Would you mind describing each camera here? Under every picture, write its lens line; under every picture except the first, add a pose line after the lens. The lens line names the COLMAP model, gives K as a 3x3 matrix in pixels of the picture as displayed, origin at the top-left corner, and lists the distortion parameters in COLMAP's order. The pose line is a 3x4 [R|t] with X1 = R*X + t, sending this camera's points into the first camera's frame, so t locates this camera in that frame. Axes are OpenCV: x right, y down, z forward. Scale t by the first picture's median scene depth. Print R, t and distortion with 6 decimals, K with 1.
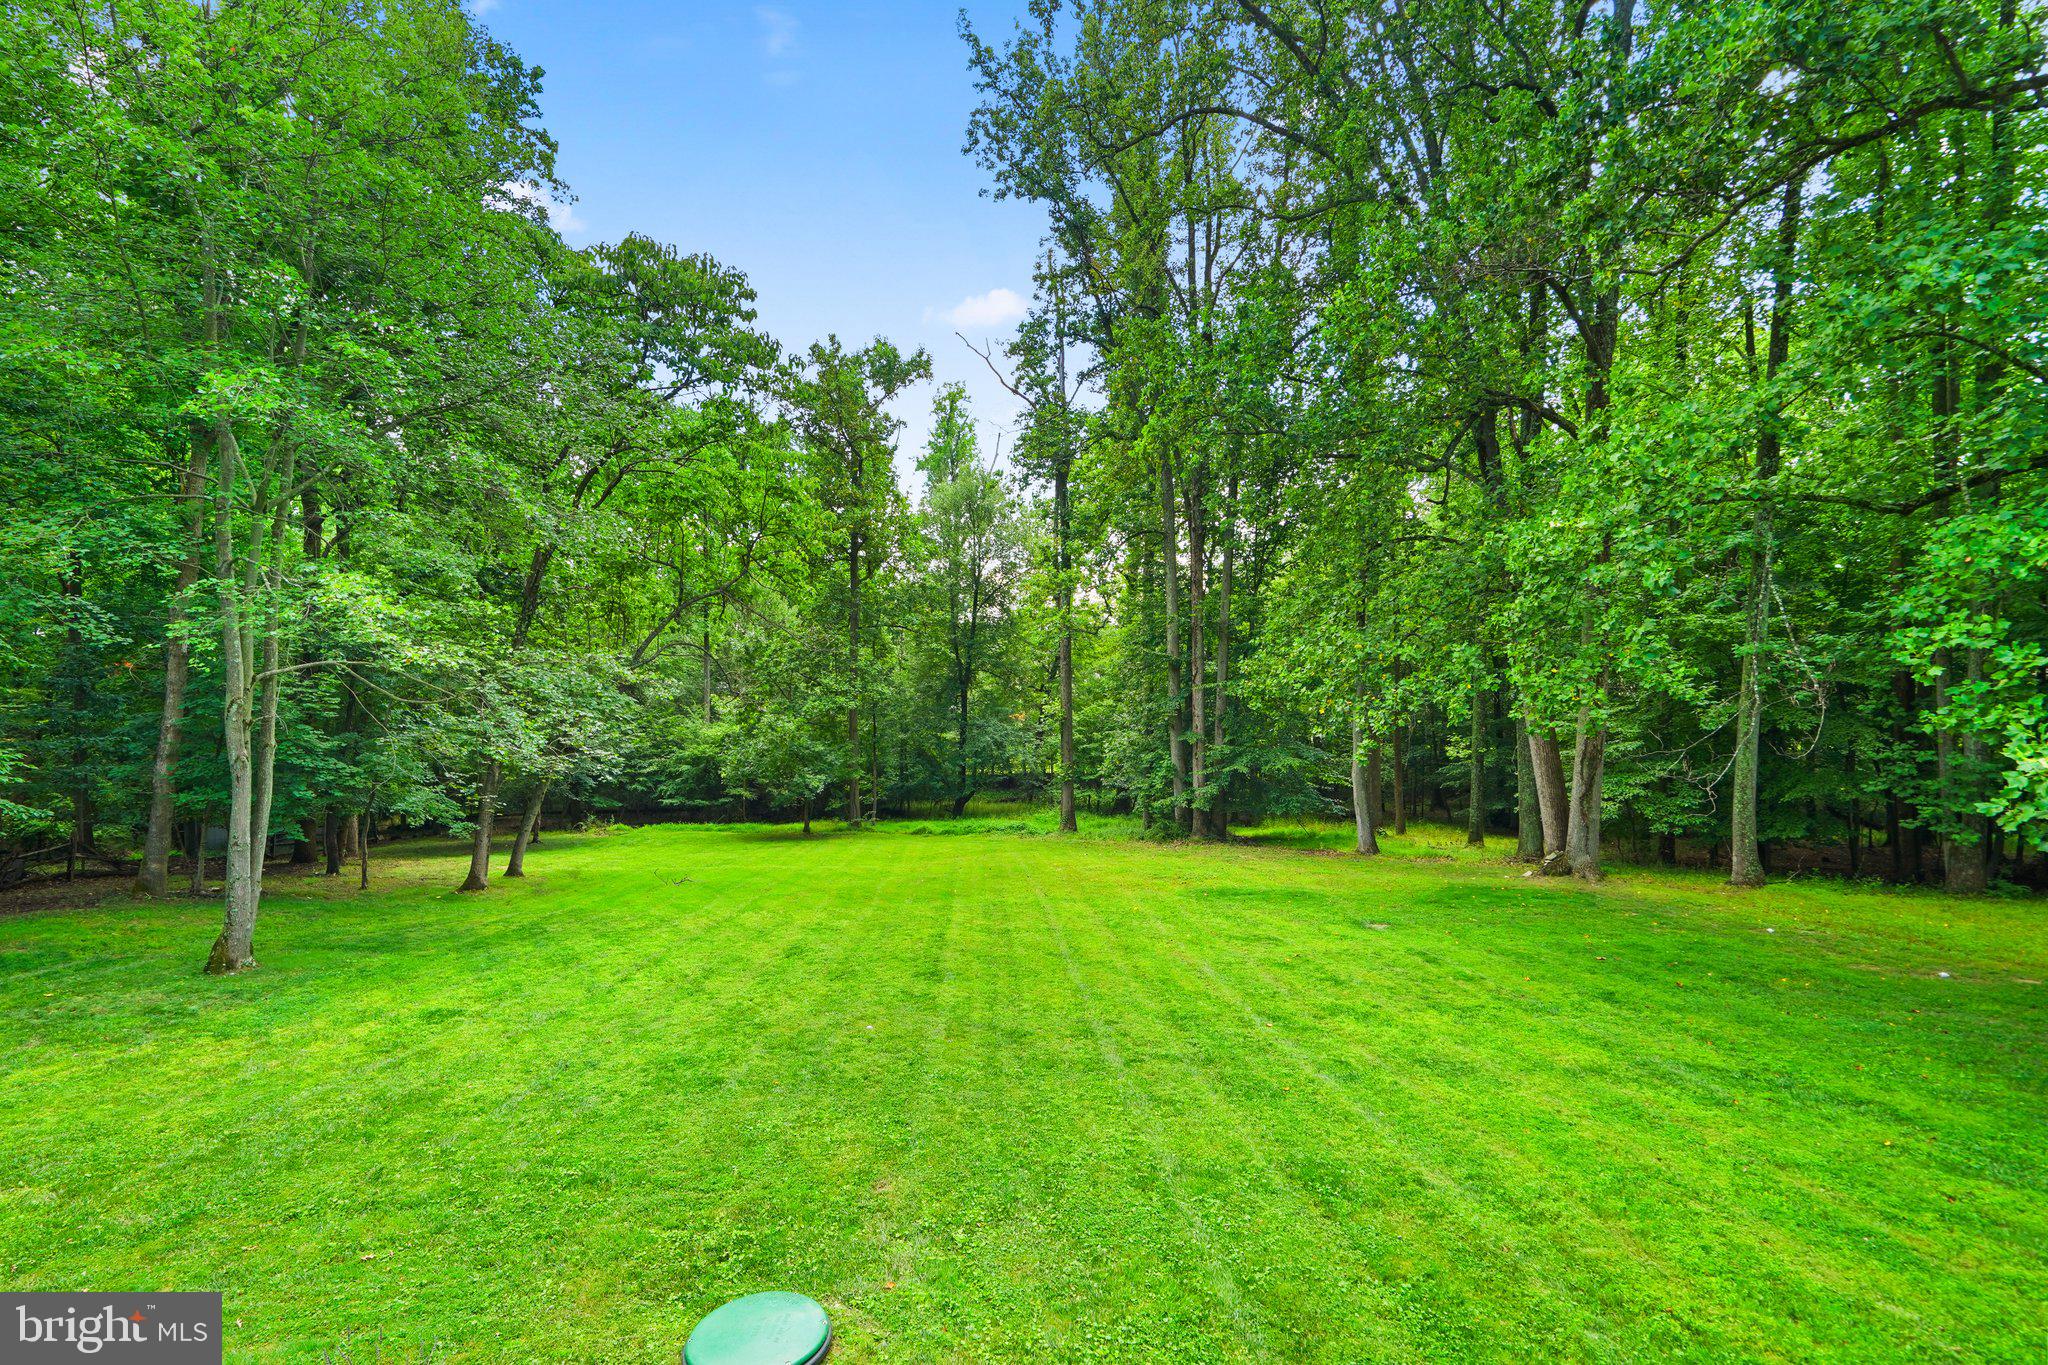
lens RADIAL K [[943.2, 0, 1023.7], [0, 943.2, 693.2], [0, 0, 1]] dist [0.002102, 0.000809]
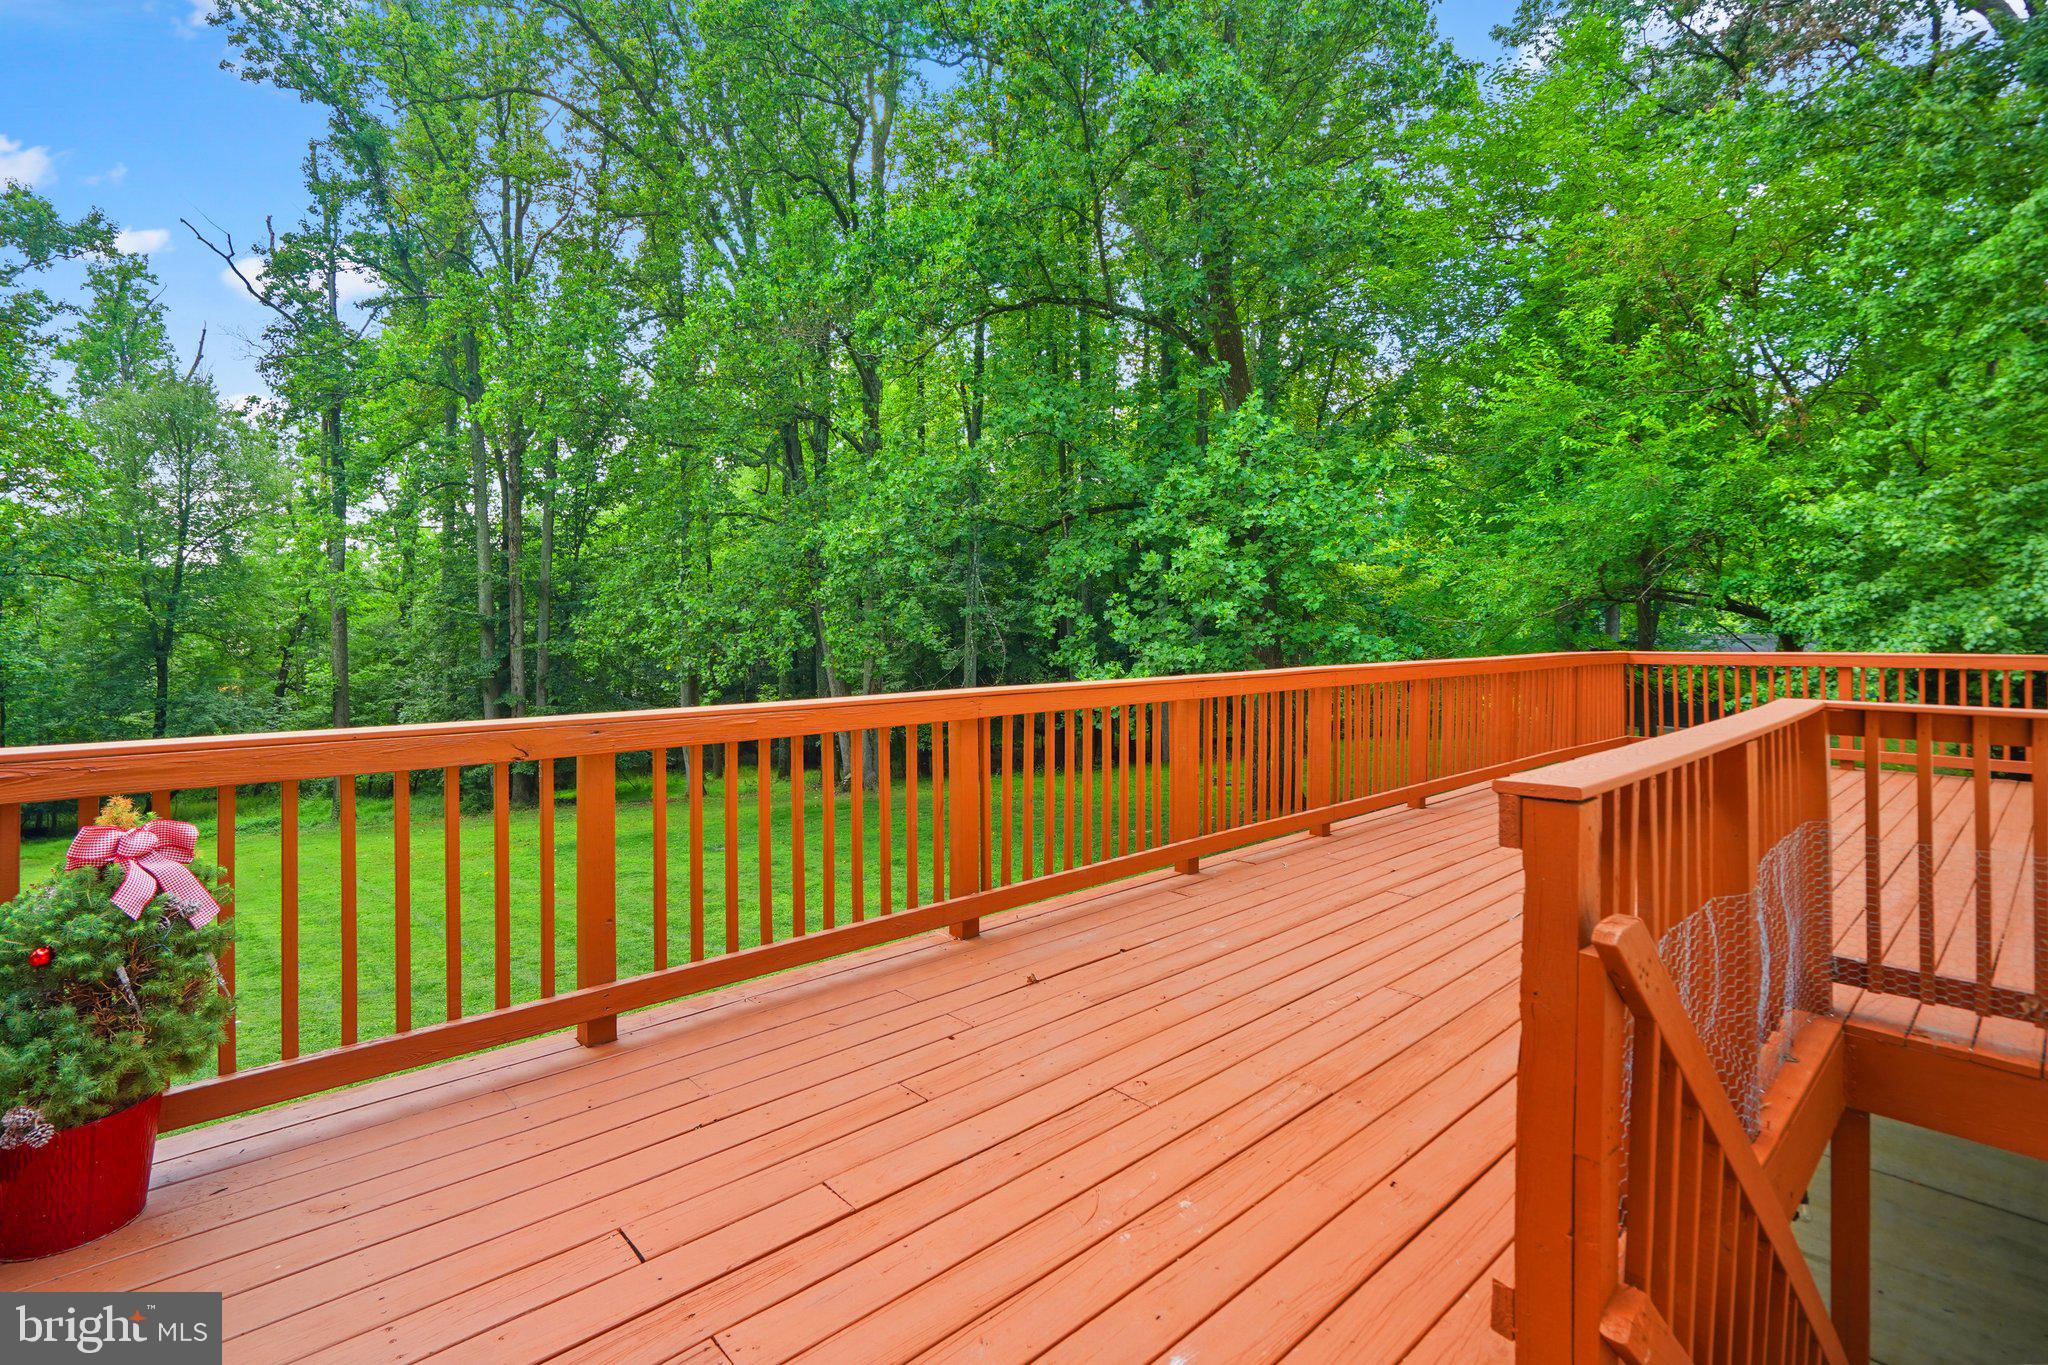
lens RADIAL K [[943.2, 0, 1023.7], [0, 943.2, 693.2], [0, 0, 1]] dist [0.002102, 0.000809]
pose [[0.758196, -0.057969, 0.649445, -0.080864], [0.025886, 0.997931, 0.058855, -0.004850], [-0.651513, -0.027812, 0.758127, -0.110131]]
